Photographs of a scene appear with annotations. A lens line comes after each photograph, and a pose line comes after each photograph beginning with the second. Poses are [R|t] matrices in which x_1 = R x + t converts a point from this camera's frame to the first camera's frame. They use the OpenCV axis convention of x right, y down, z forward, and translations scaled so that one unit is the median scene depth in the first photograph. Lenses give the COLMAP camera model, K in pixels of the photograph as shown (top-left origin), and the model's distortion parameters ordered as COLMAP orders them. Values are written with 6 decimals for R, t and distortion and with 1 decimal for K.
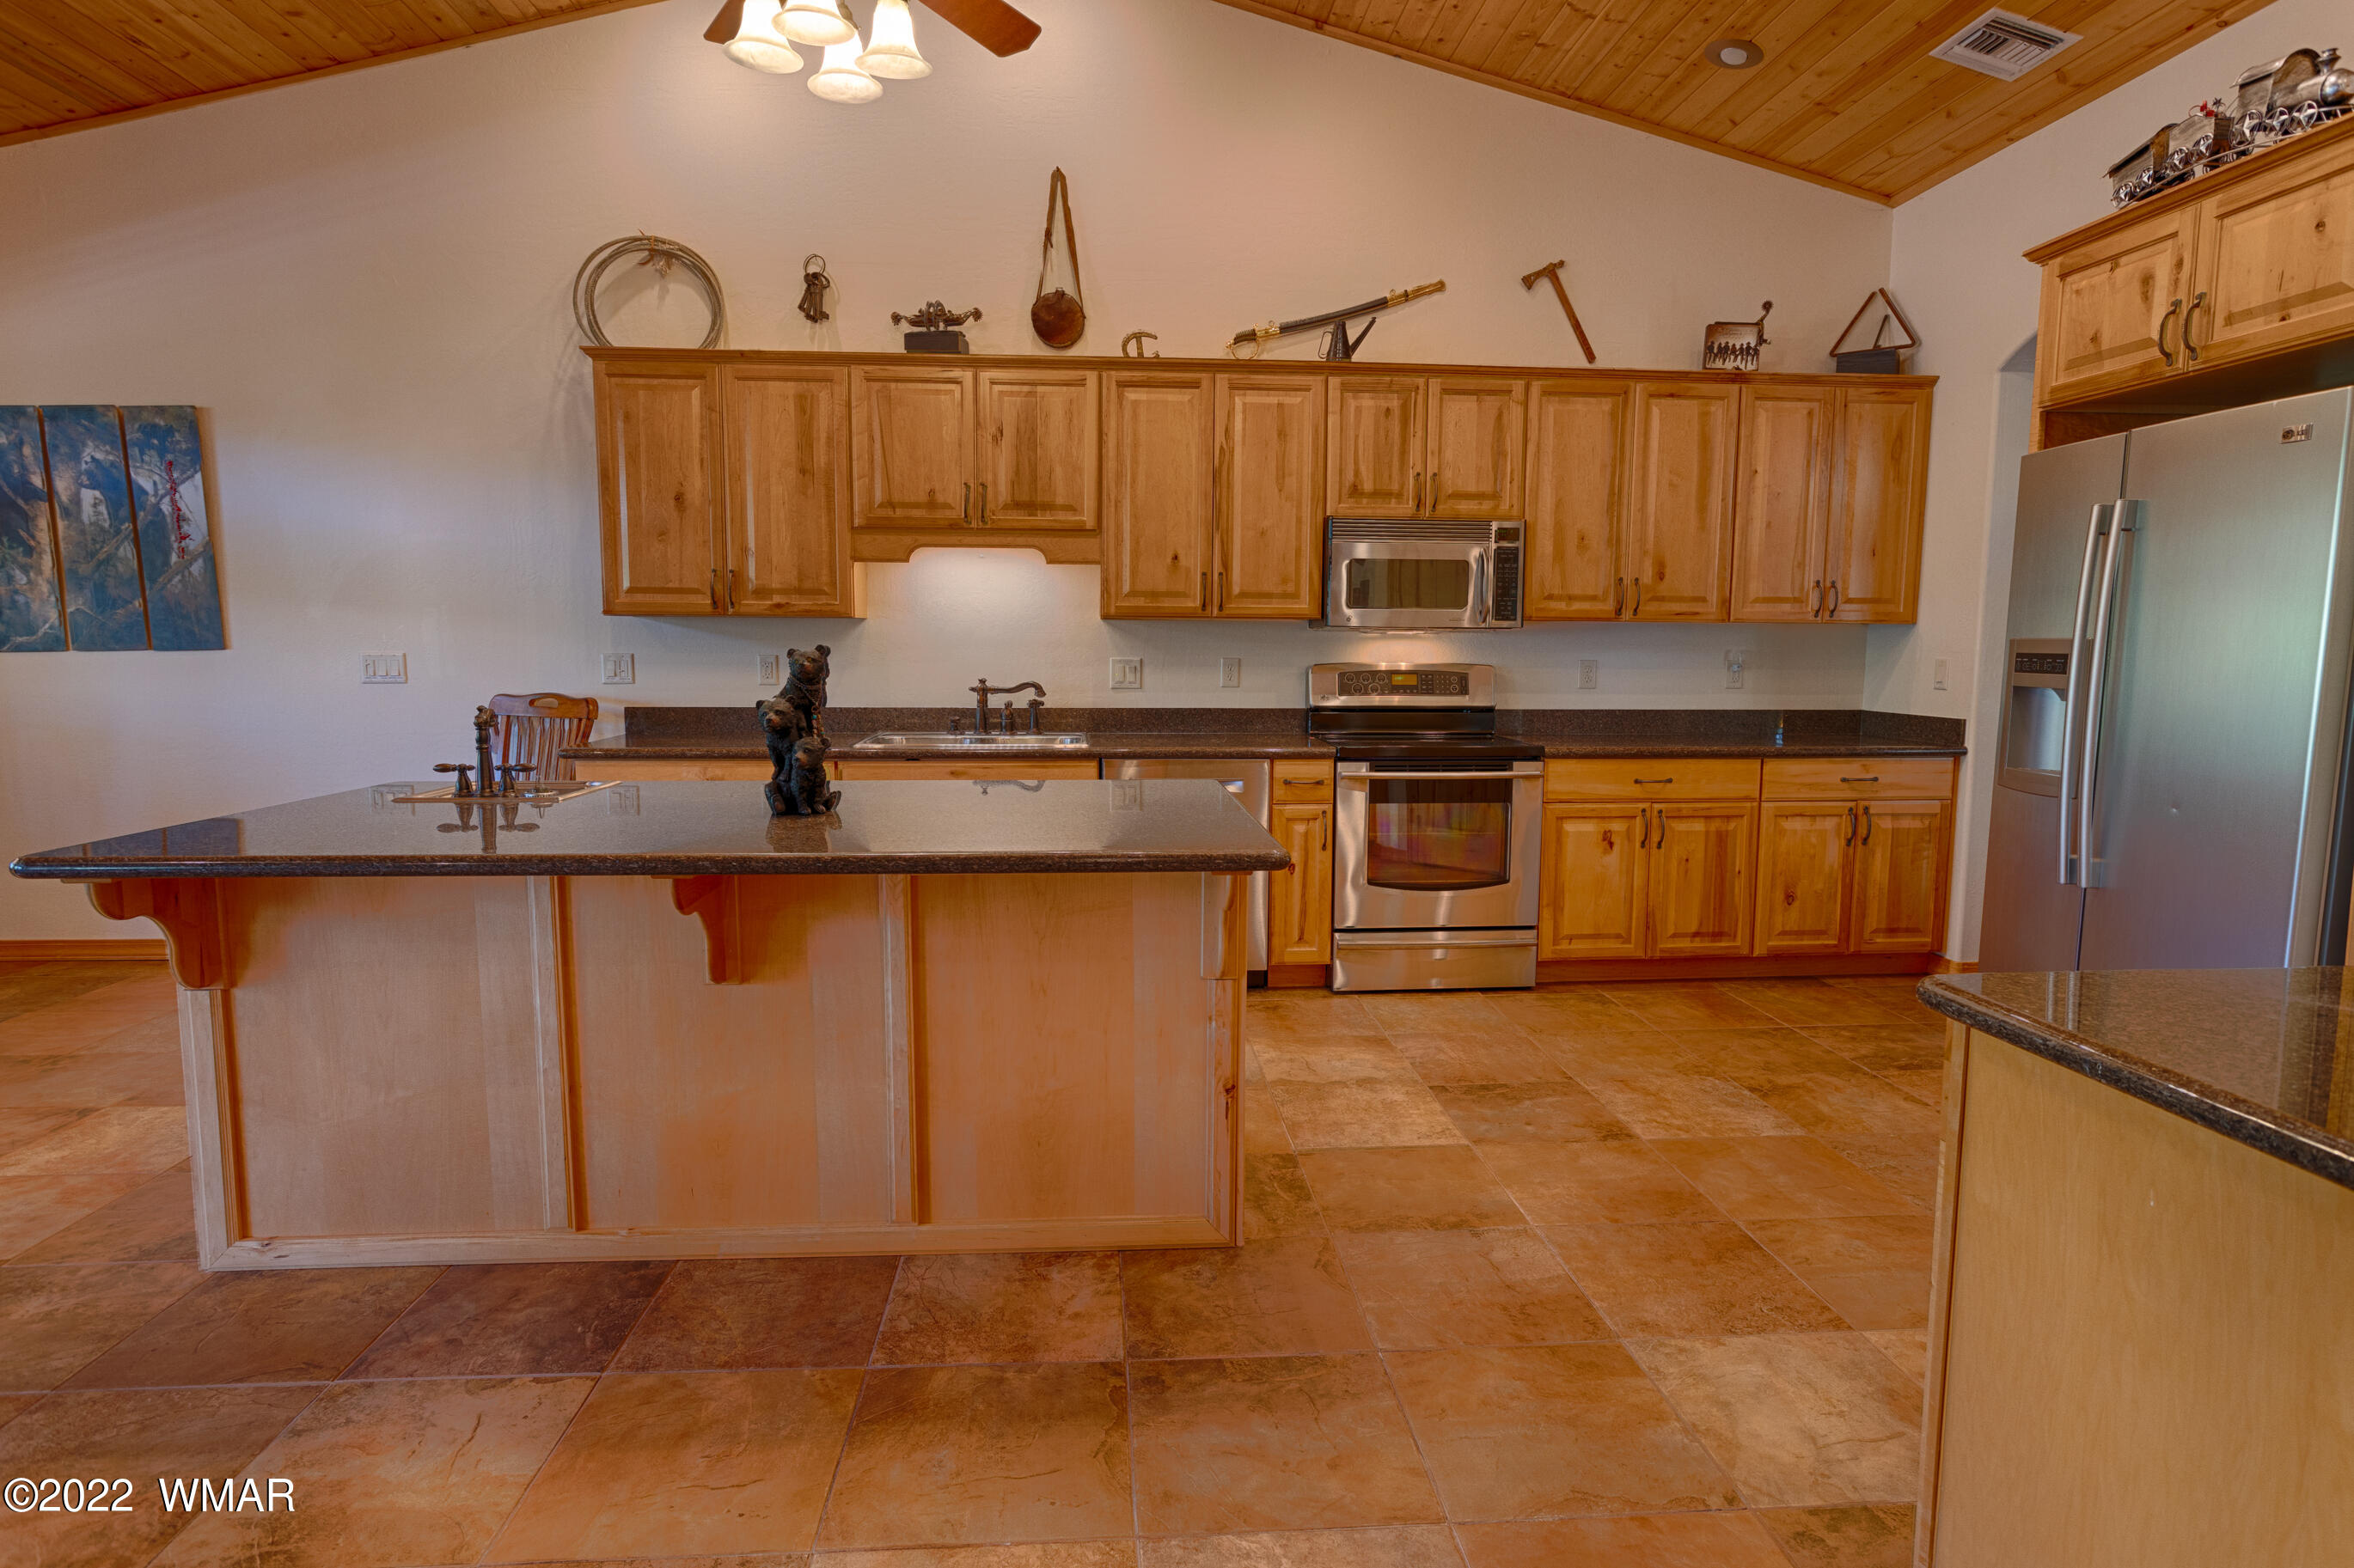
lens RADIAL K [[1255.5, 0, 1179.4], [0, 1255.5, 776.0], [0, 0, 1]] dist [-0.018177, 0.007428]
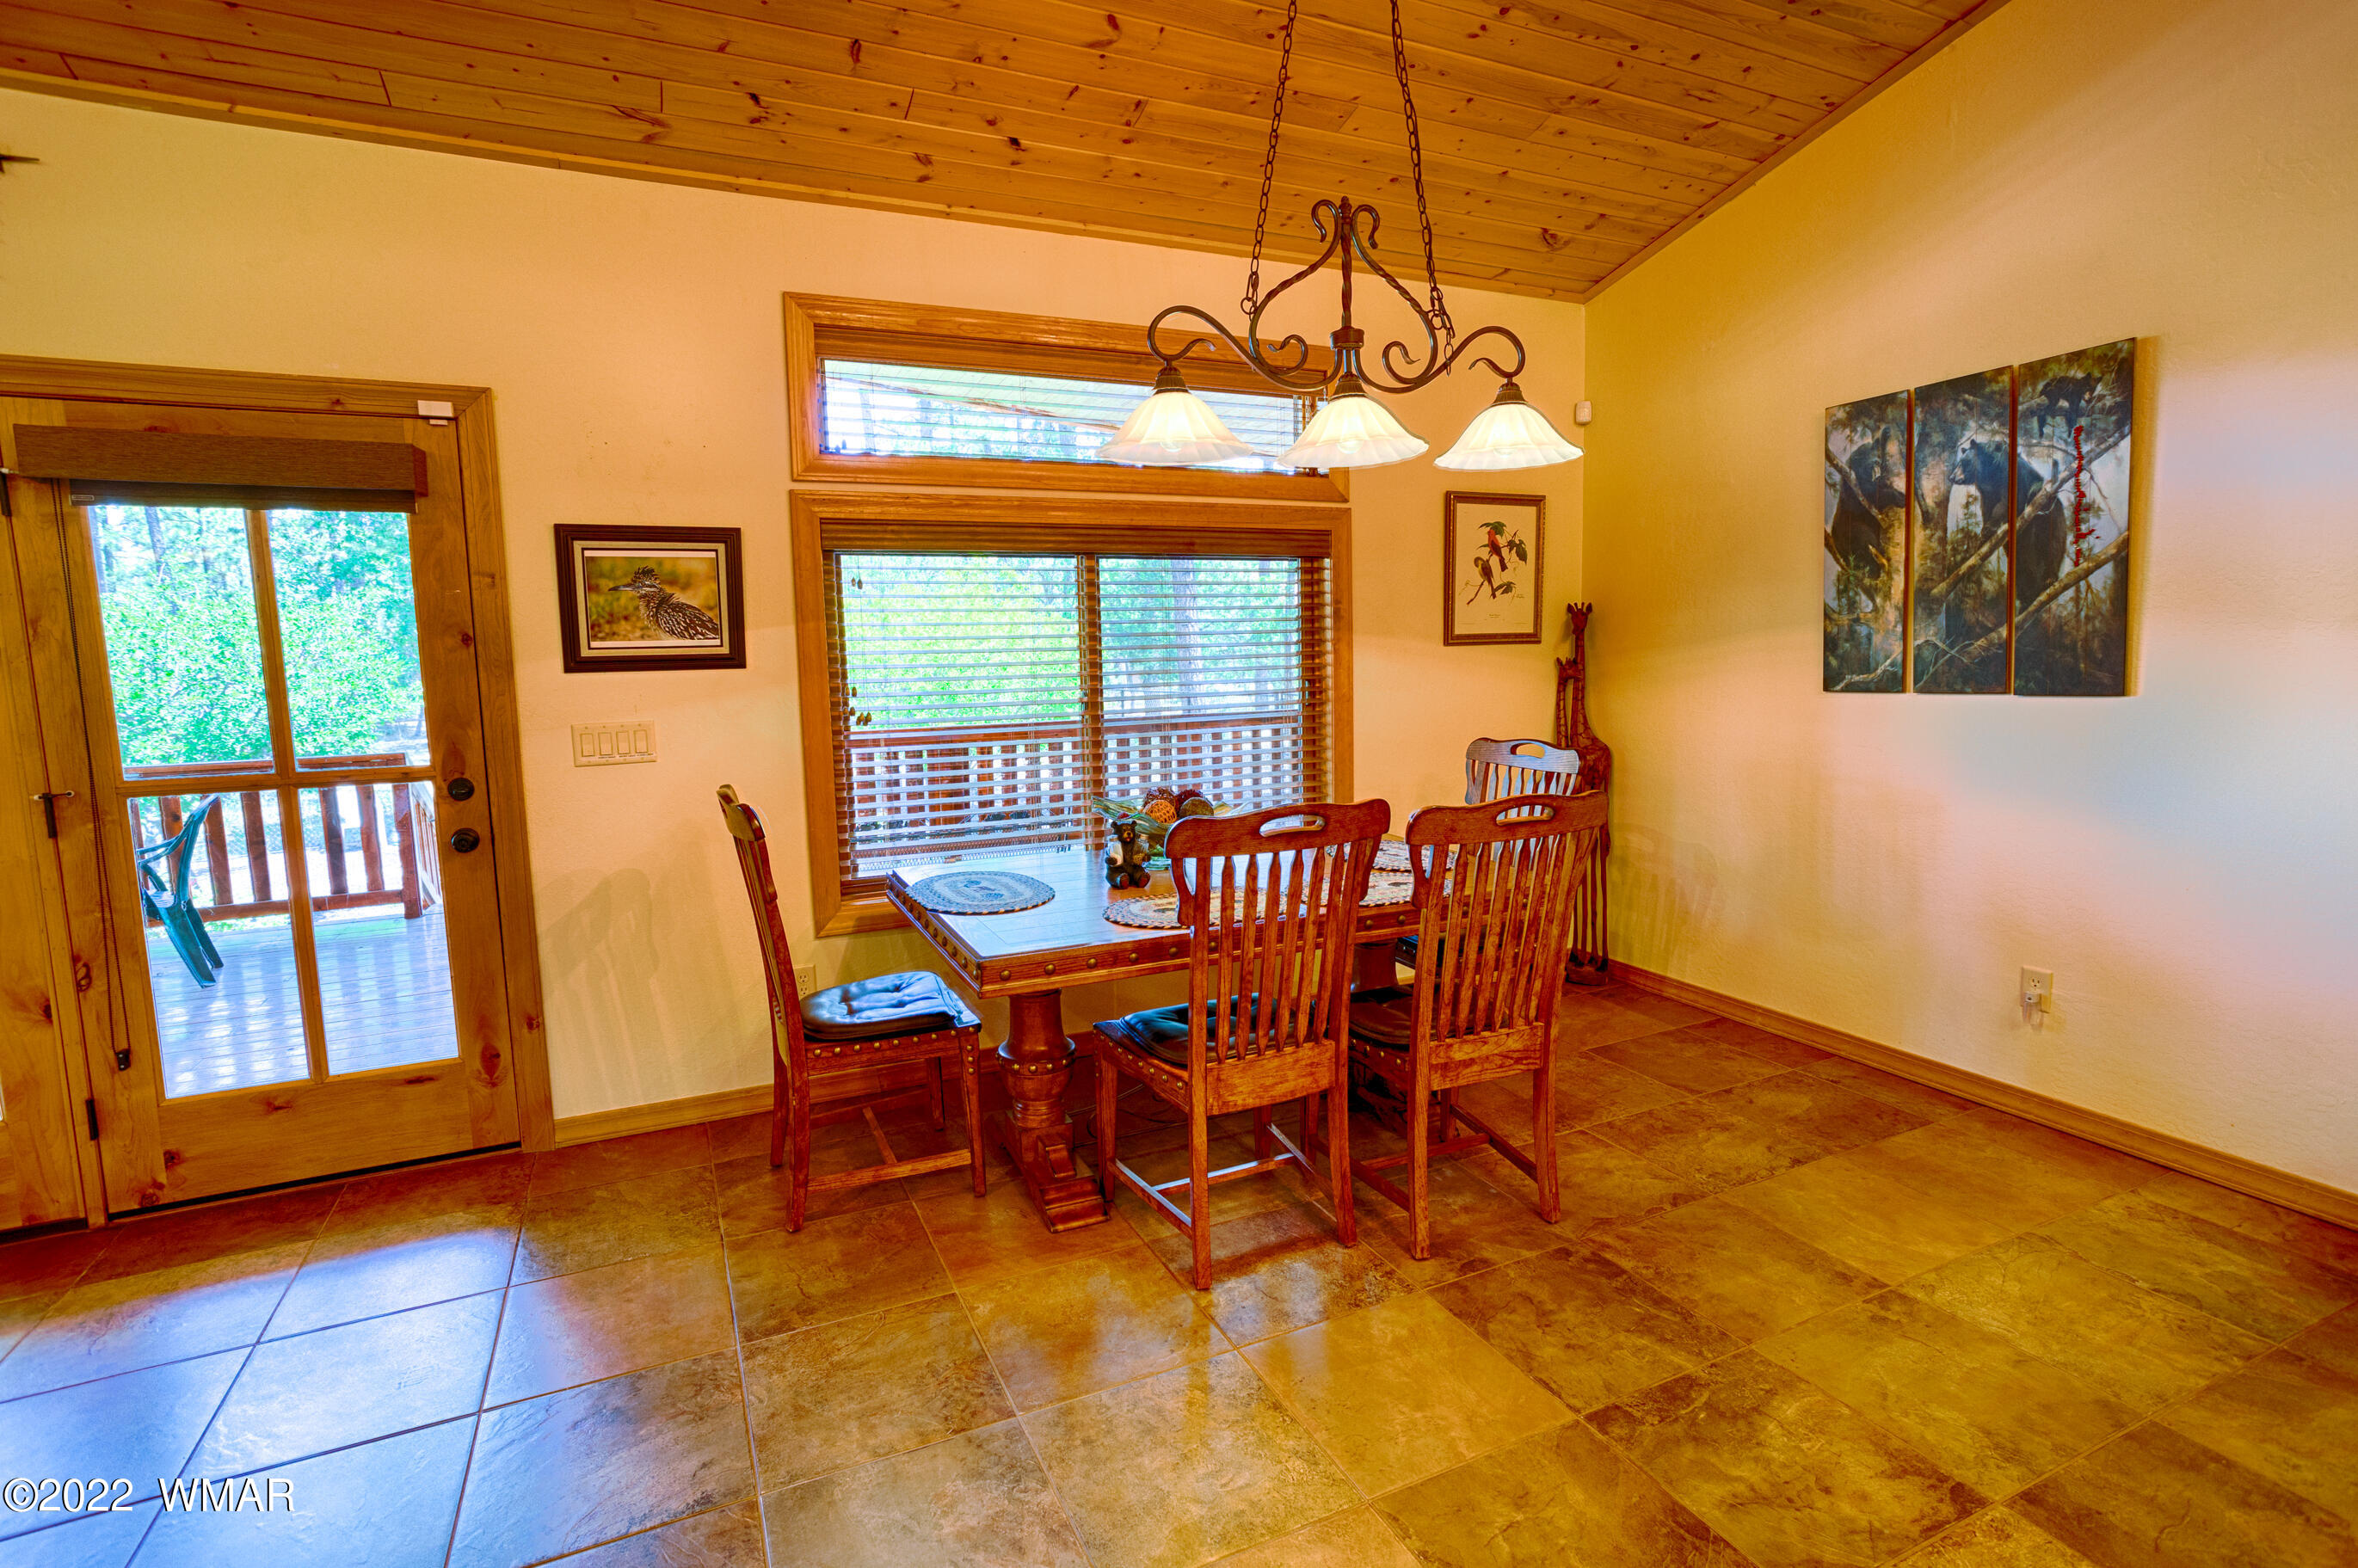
lens RADIAL K [[1112.6, 0, 1177.8], [0, 1112.6, 774.7], [0, 0, 1]] dist [-0.019482, 0.007564]
pose [[0.351017, 0.097824, -0.931245, -0.392737], [-0.077473, 0.994152, 0.075230, -0.065749], [0.933159, 0.045740, 0.356543, 0.310829]]
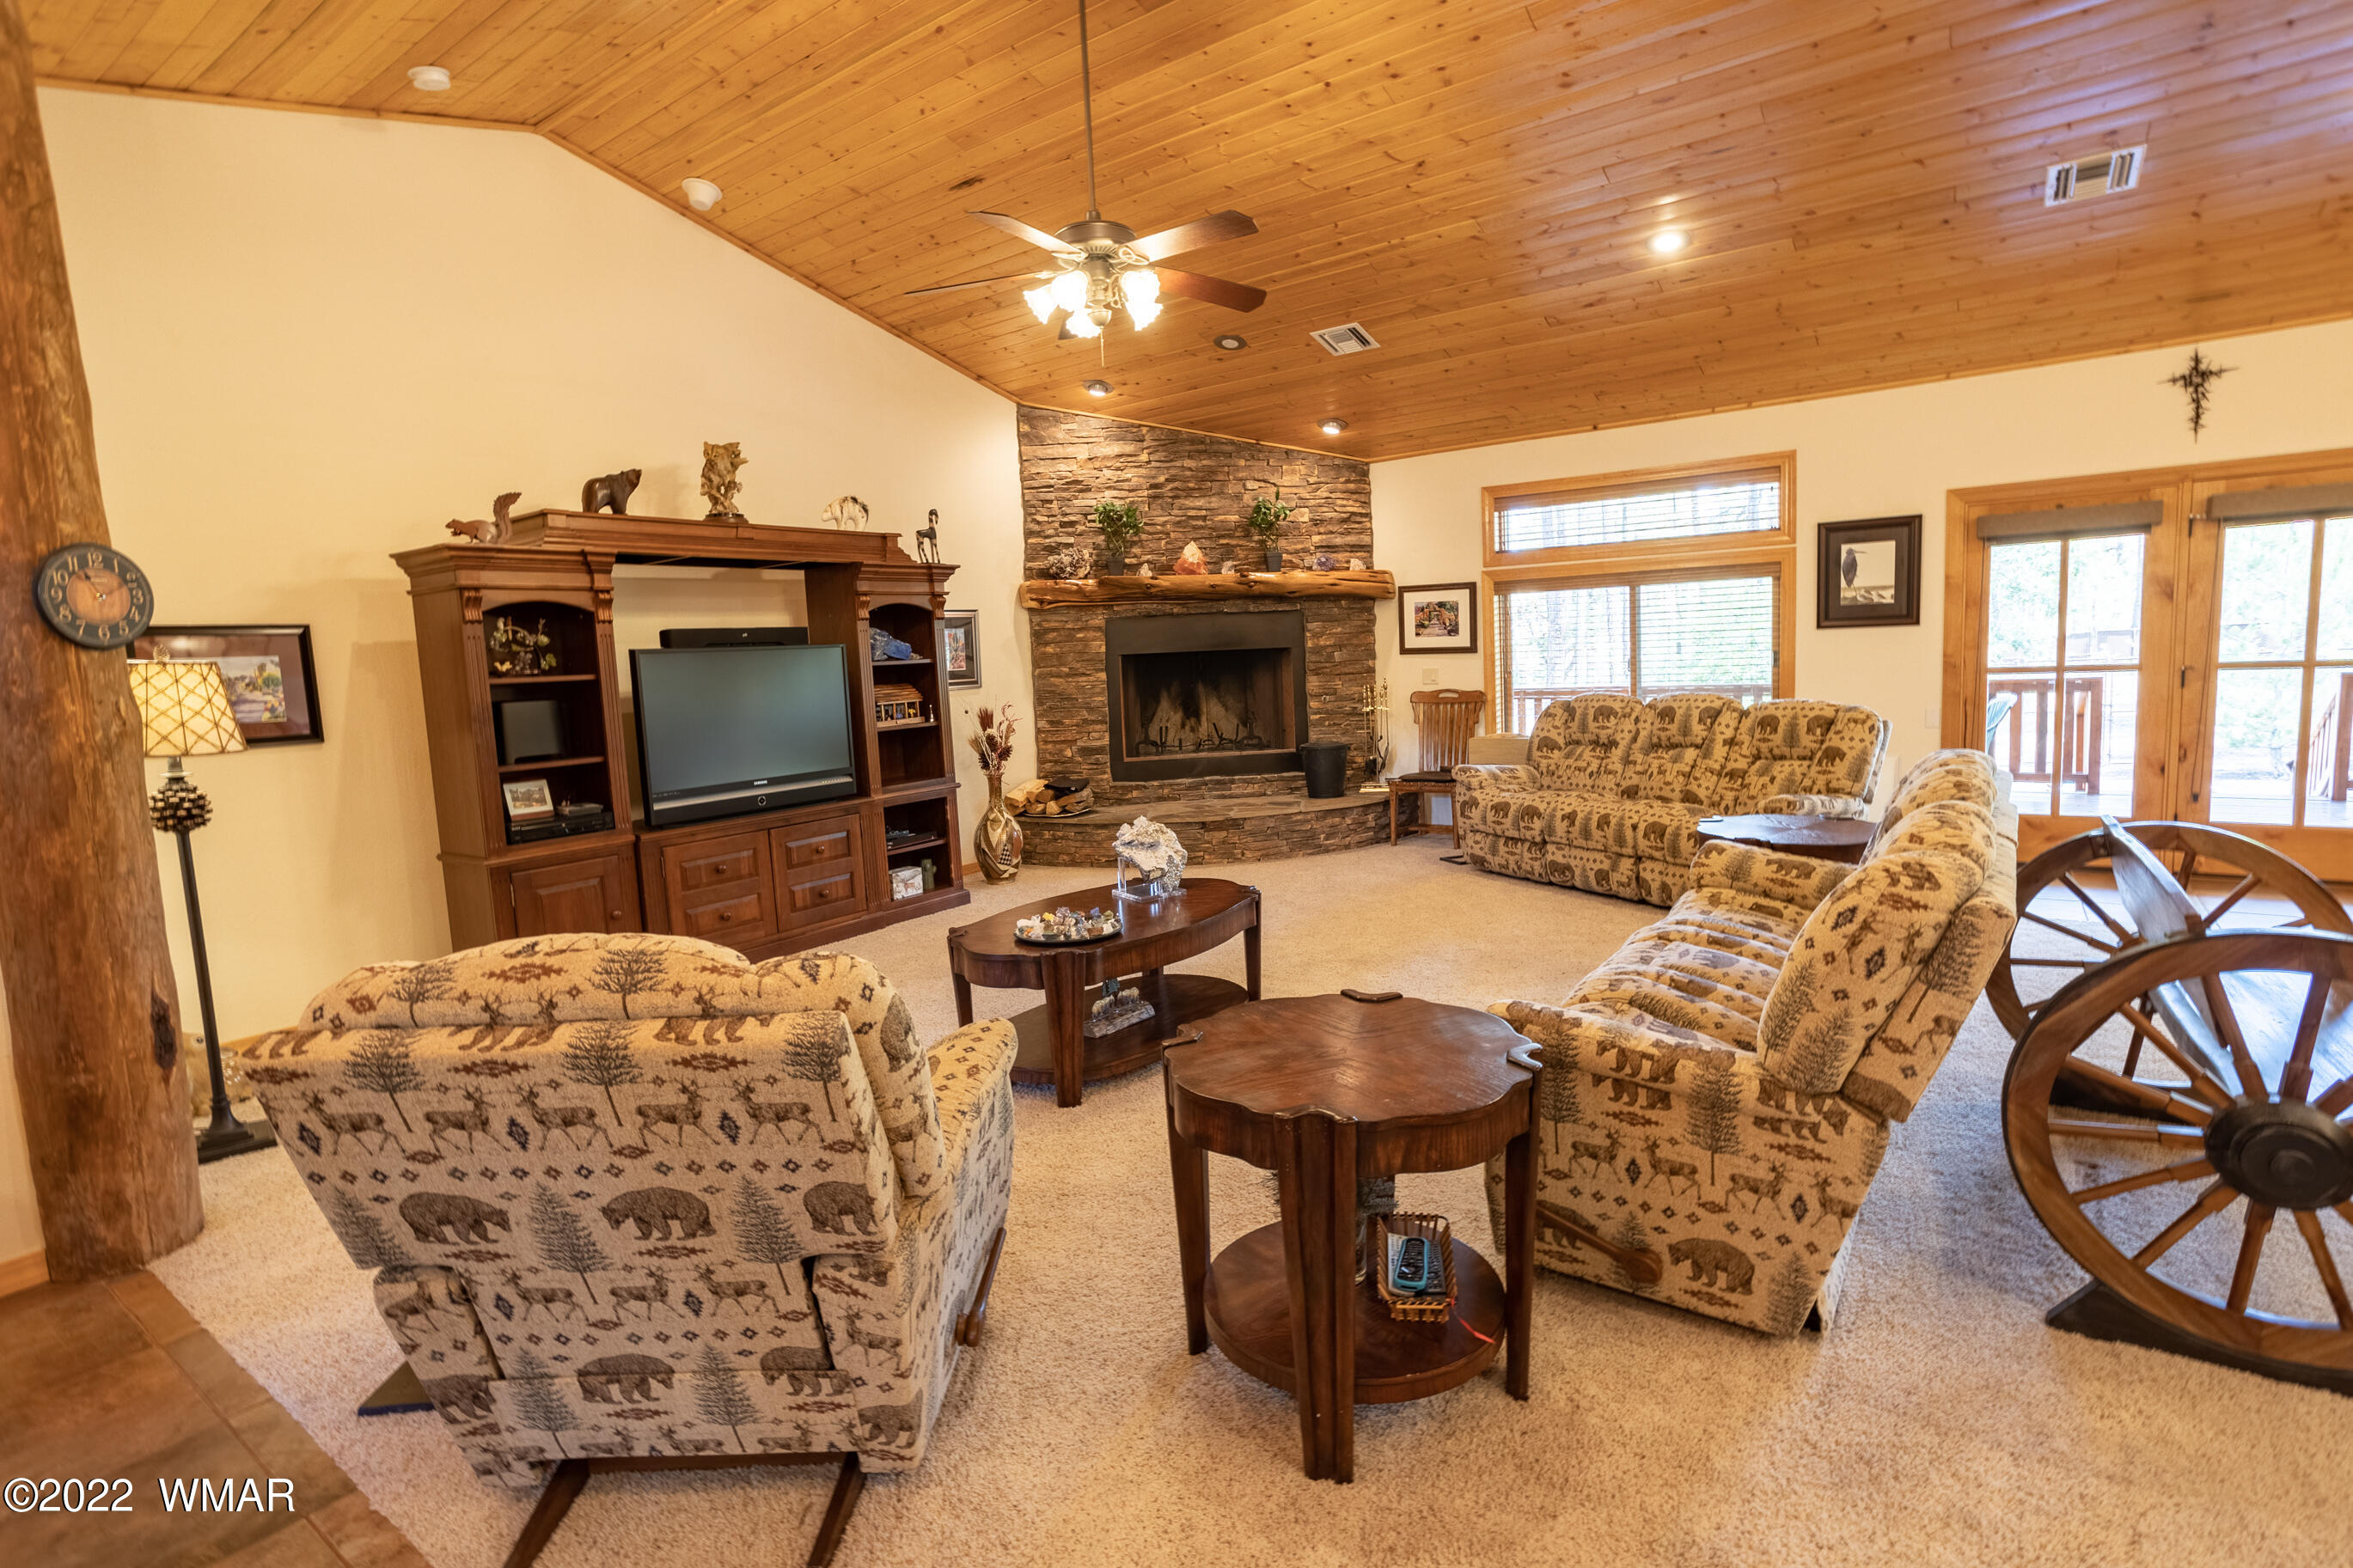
lens RADIAL K [[1110.2, 0, 1167.1], [0, 1110.2, 779.0], [0, 0, 1]] dist [-0.019482, 0.007564]
pose [[-0.646606, 0.110482, -0.754781, 0.540274], [-0.037695, 0.983620, 0.176271, -0.015943], [0.761893, 0.142429, -0.631849, -0.111068]]
